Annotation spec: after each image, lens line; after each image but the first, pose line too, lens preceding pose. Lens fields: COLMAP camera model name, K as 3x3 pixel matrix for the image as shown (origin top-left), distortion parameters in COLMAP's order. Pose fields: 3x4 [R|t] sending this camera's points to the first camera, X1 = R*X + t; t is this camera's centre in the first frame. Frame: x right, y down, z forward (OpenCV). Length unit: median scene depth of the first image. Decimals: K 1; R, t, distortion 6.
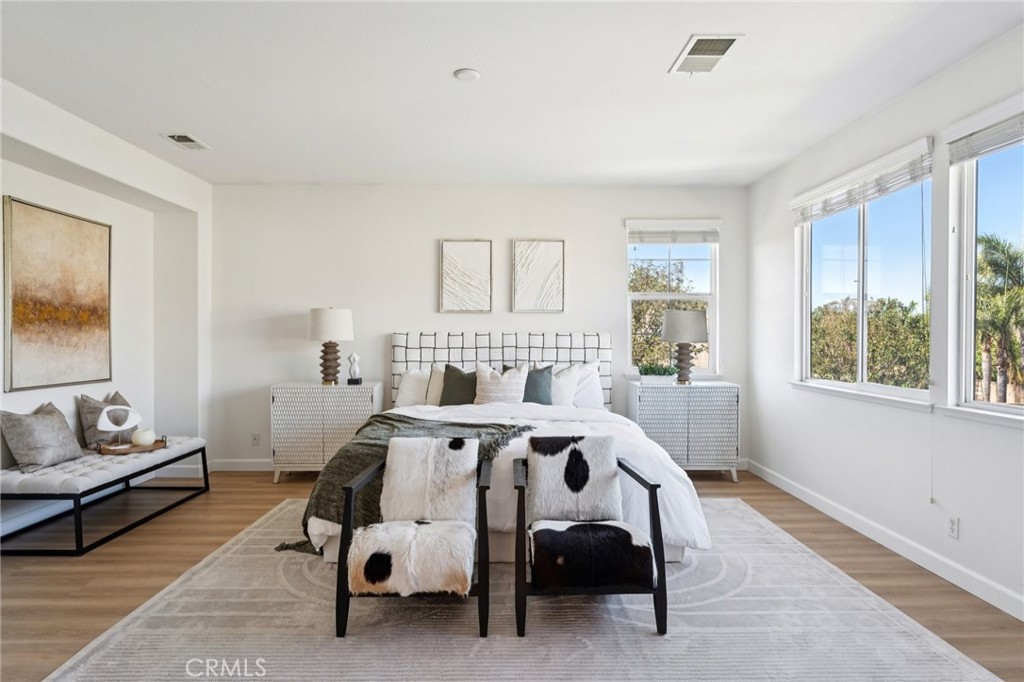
lens RADIAL K [[579.3, 0, 507.2], [0, 579.3, 340.8], [0, 0, 1]] dist [0.006529, 0.001705]
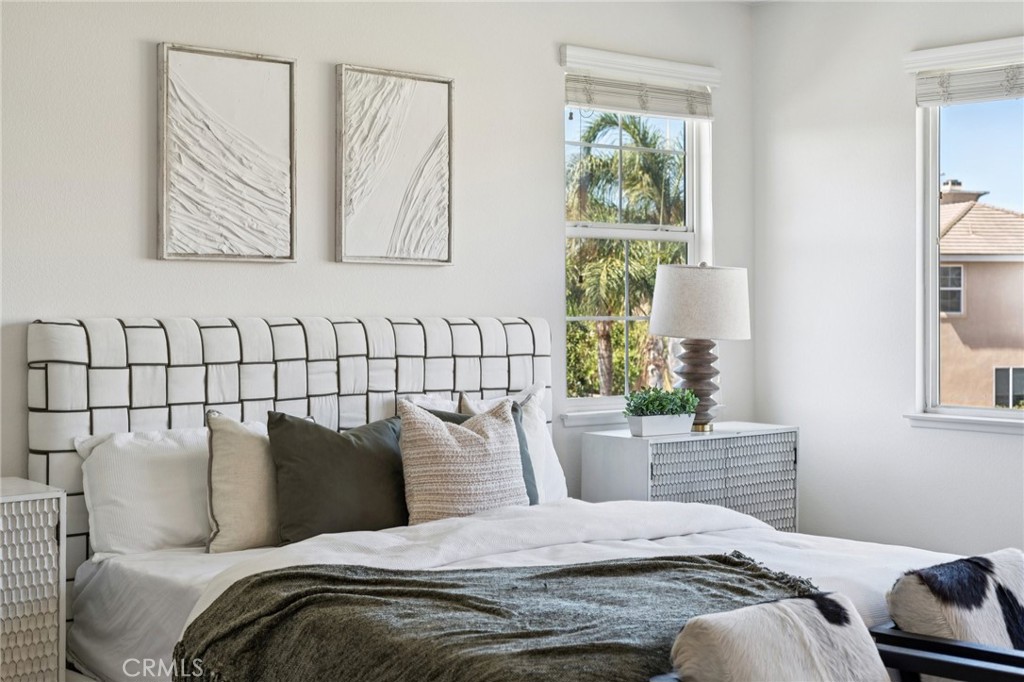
lens RADIAL K [[1516.5, 0, 520.9], [0, 1516.5, 290.8], [0, 0, 1]] dist [0.005276, 0.000000]
pose [[0.753965, 0.006028, 0.656887, -0.569910], [0.004770, 0.999881, -0.014651, -0.017347], [-0.656897, 0.014180, 0.753847, 0.209643]]
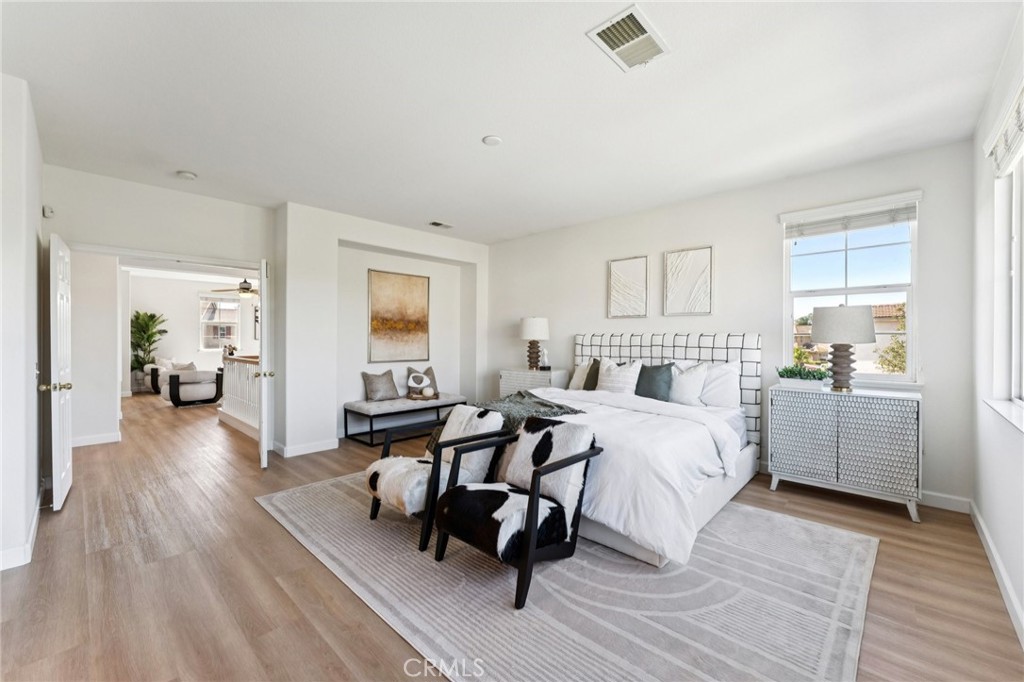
lens RADIAL K [[414.3, 0, 510.3], [0, 414.3, 339.8], [0, 0, 1]] dist [0.004041, 0.000233]
pose [[0.717271, 0.004048, -0.696783, 0.385201], [-0.008999, 0.999954, -0.003454, 0.004231], [0.696736, 0.008748, 0.717274, 0.209830]]
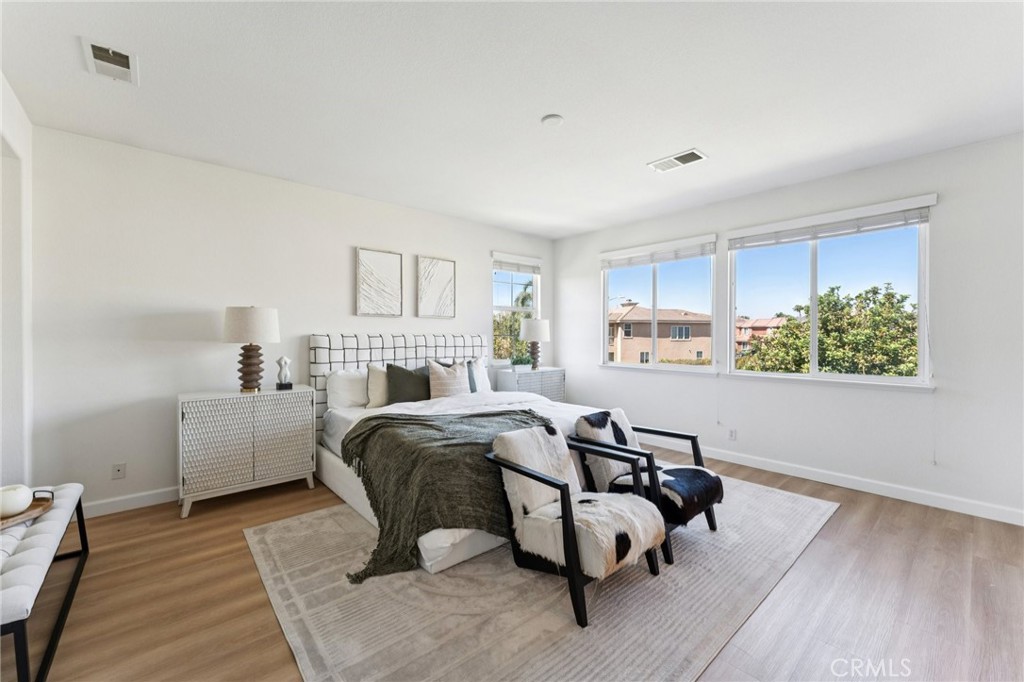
lens RADIAL K [[414.3, 0, 510.4], [0, 414.3, 337.8], [0, 0, 1]] dist [0.004041, 0.000233]
pose [[0.757798, -0.004661, 0.652472, -0.424440], [0.004756, 0.999987, 0.001619, -0.007829], [-0.652472, 0.001876, 0.757811, 0.249197]]
